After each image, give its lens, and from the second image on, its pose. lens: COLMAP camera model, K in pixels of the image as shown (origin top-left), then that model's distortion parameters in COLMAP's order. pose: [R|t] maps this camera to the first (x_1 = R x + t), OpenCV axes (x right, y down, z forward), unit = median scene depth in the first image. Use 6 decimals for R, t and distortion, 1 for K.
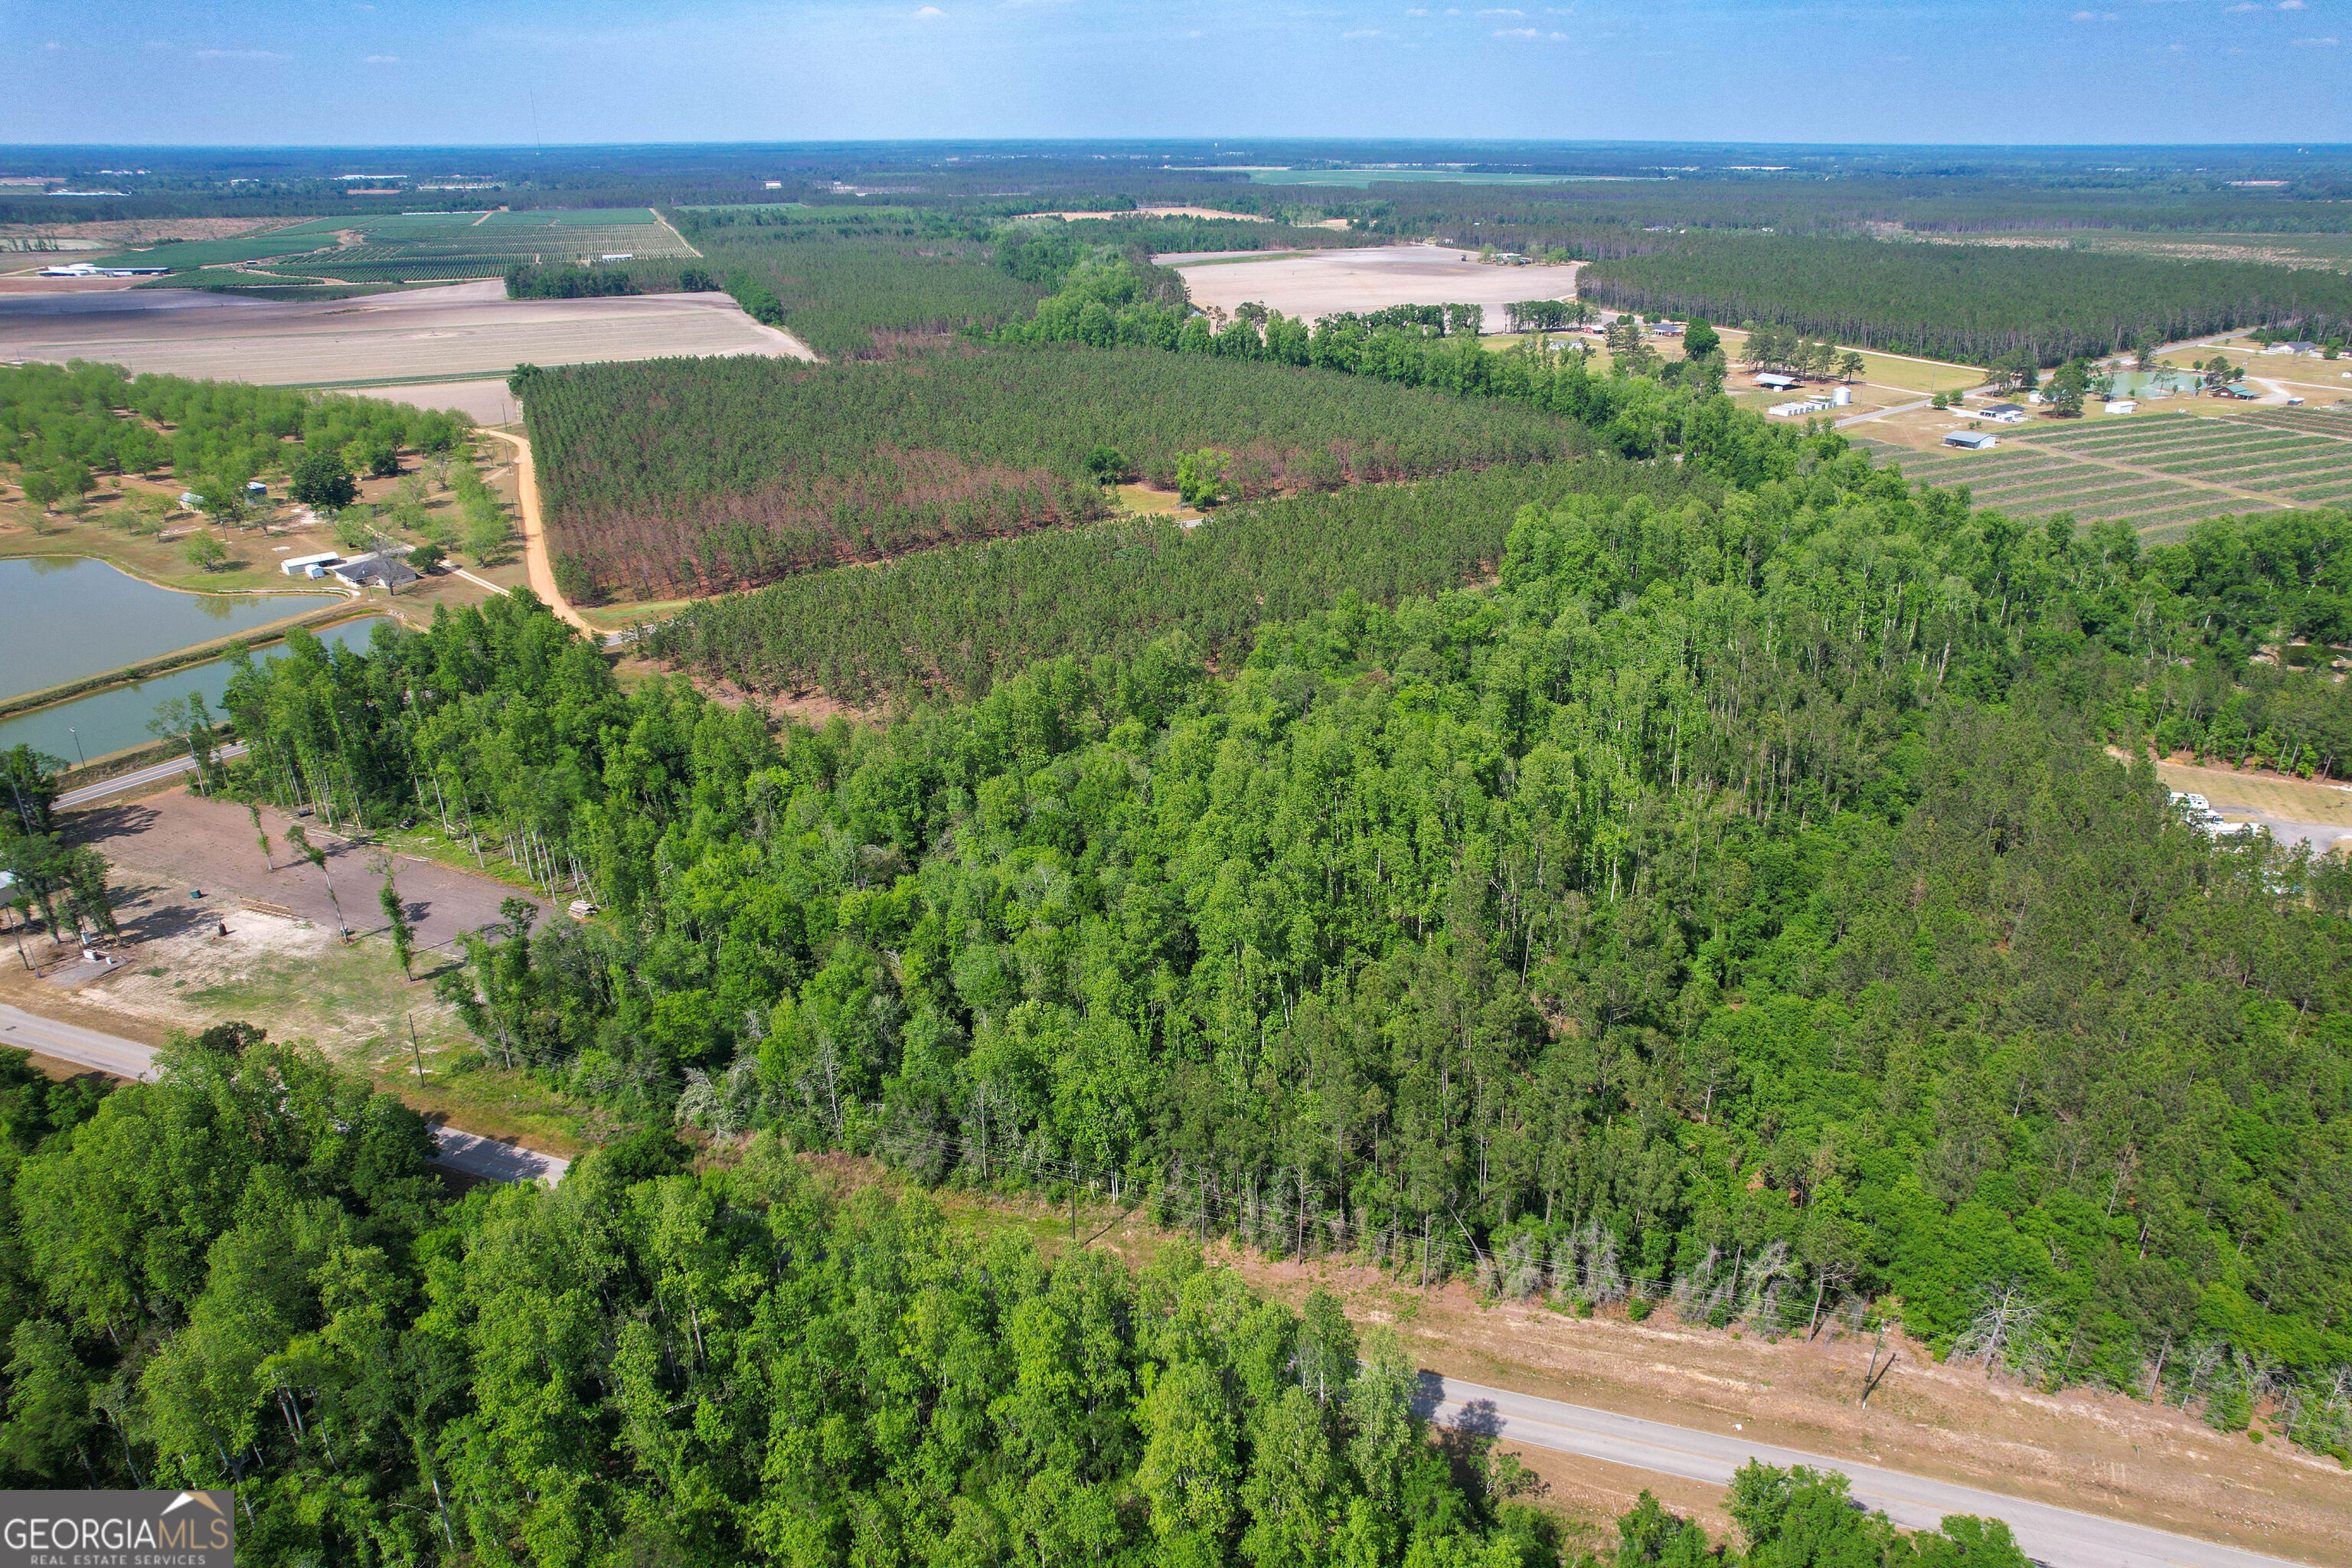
lens RADIAL K [[1492.7, 0, 1184.5], [0, 1492.7, 777.5], [0, 0, 1]] dist [-0.075728, 0.067813]
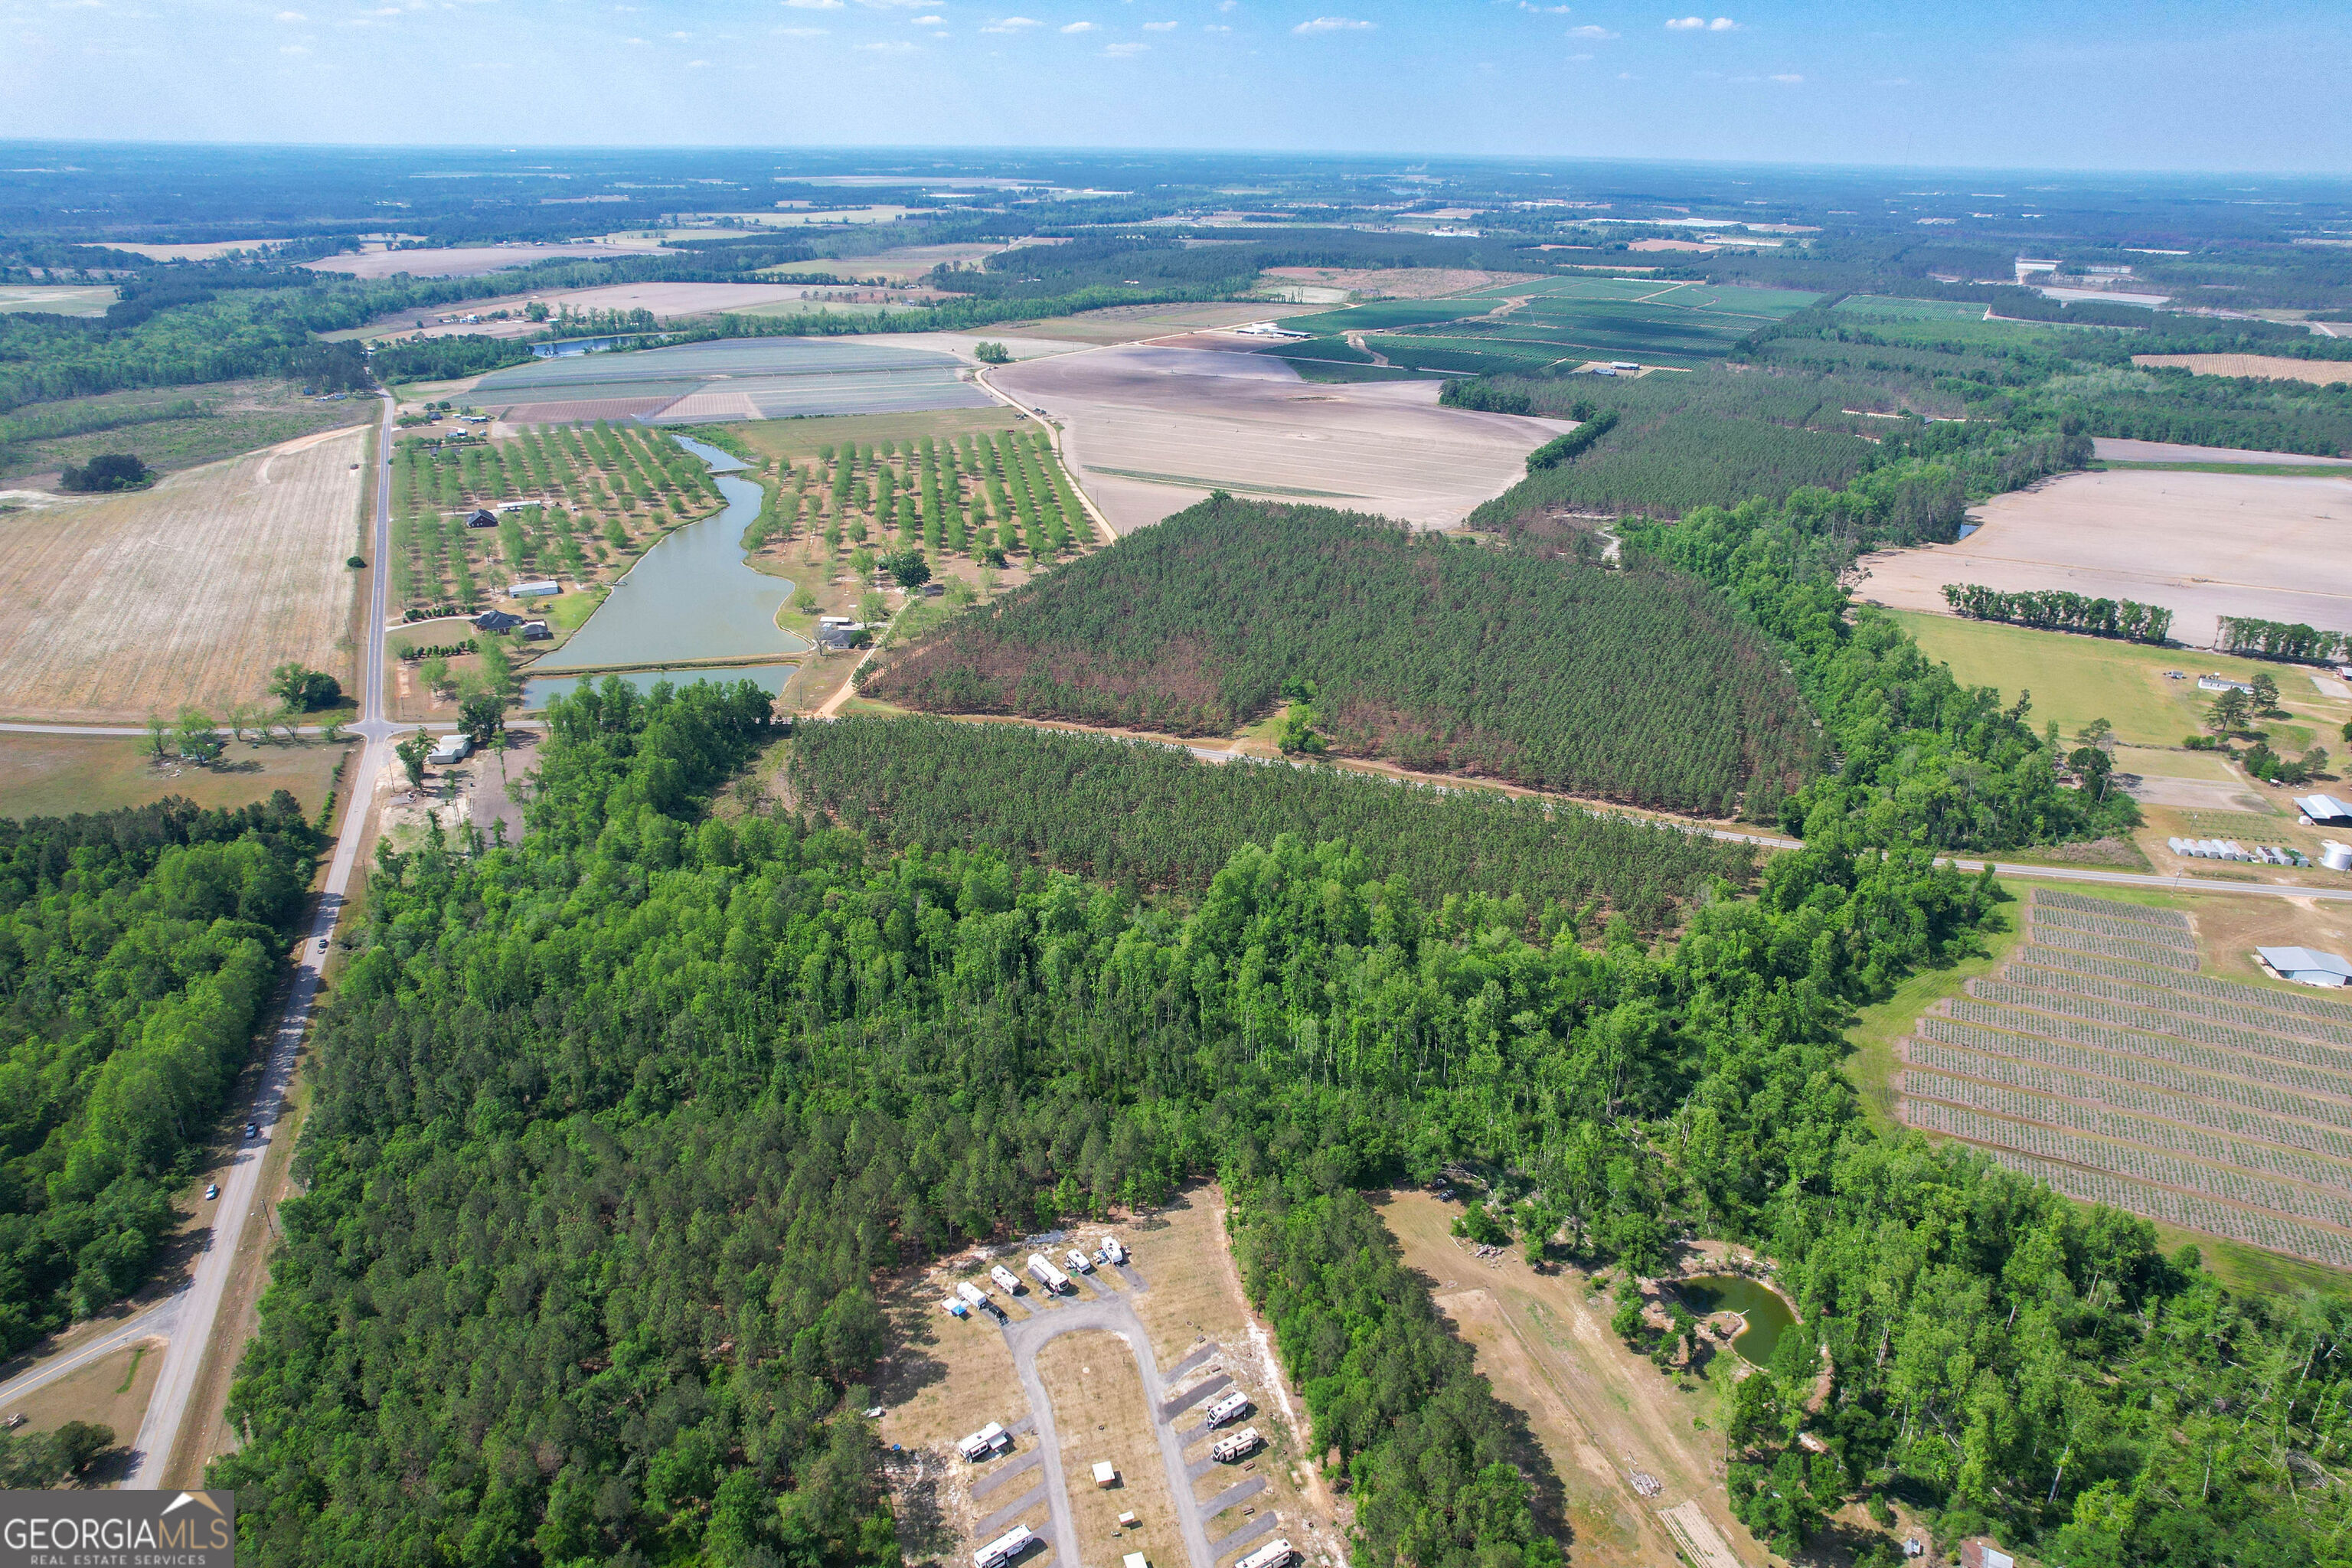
lens RADIAL K [[1492.7, 0, 1200.3], [0, 1492.7, 794.4], [0, 0, 1]] dist [-0.075728, 0.067813]
pose [[0.651818, 0.320908, -0.687133, 1.535040], [-0.321001, 0.937637, 0.133397, -0.542223], [0.687090, 0.133620, 0.714180, 0.166179]]
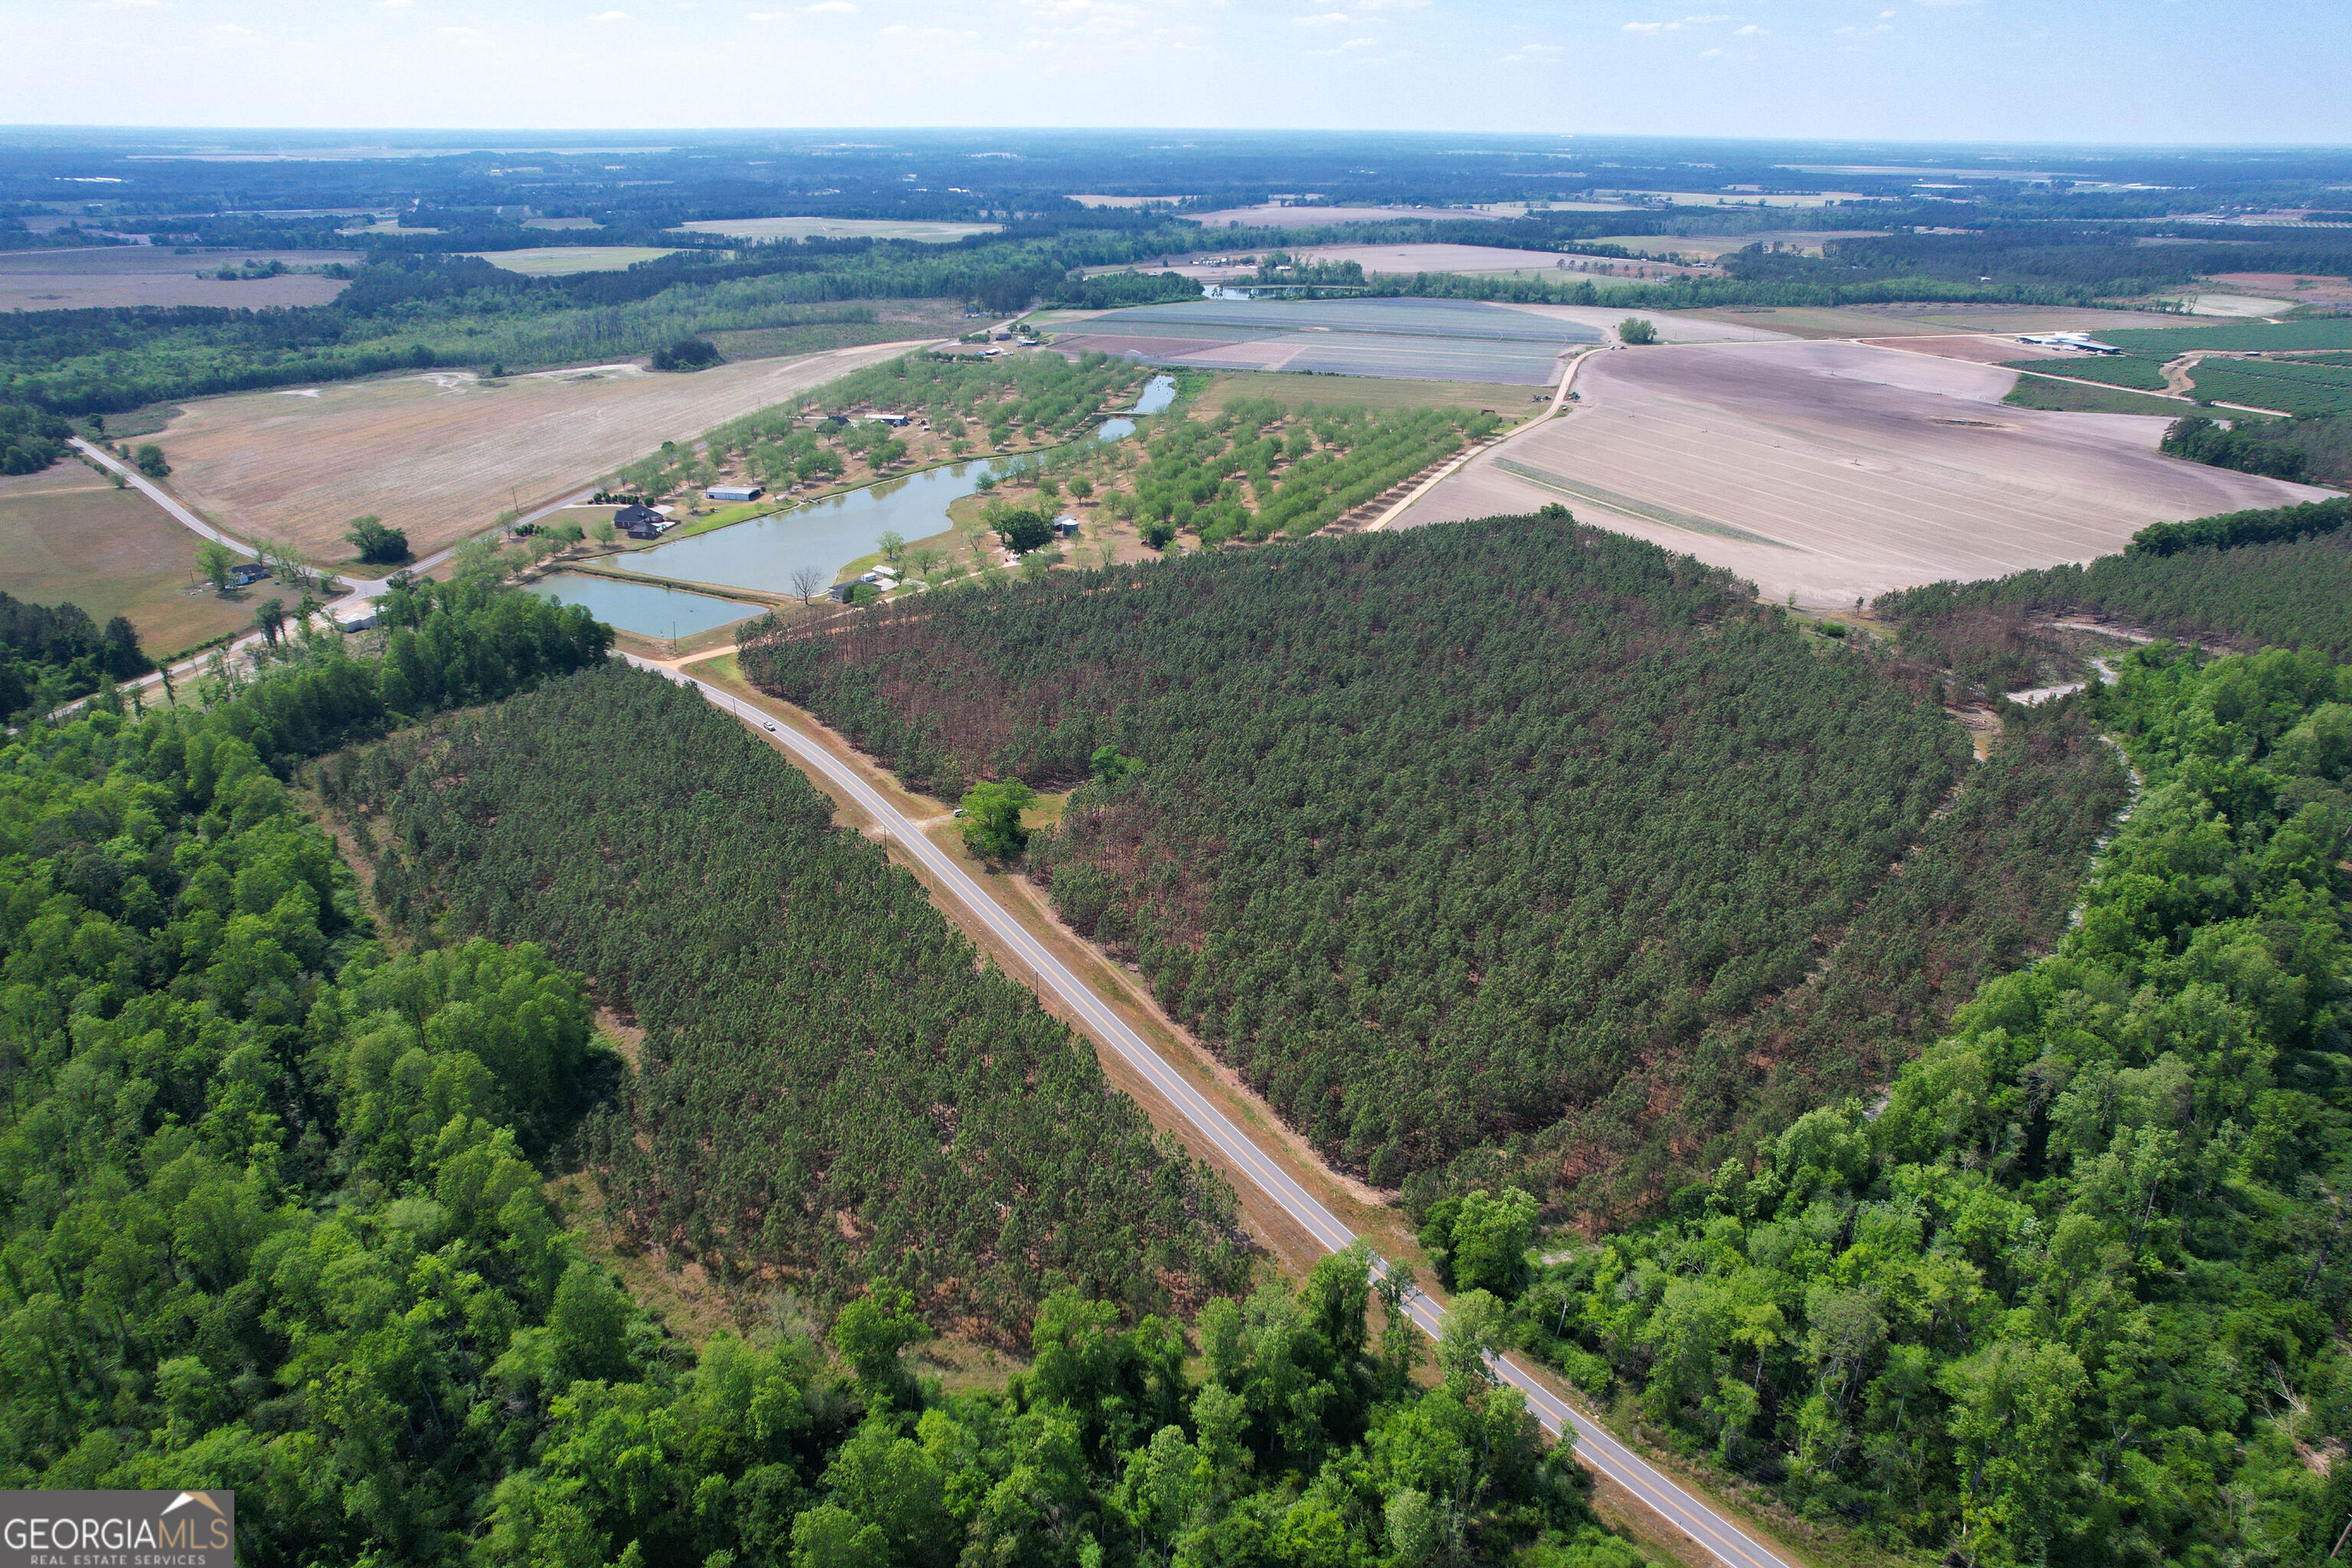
lens RADIAL K [[1492.7, 0, 1198.5], [0, 1492.7, 810.9], [0, 0, 1]] dist [-0.075728, 0.067813]
pose [[0.057670, 0.429411, -0.901266, 1.428574], [-0.410483, 0.833127, 0.370680, -1.047241], [0.910043, 0.348577, 0.224312, 1.745804]]
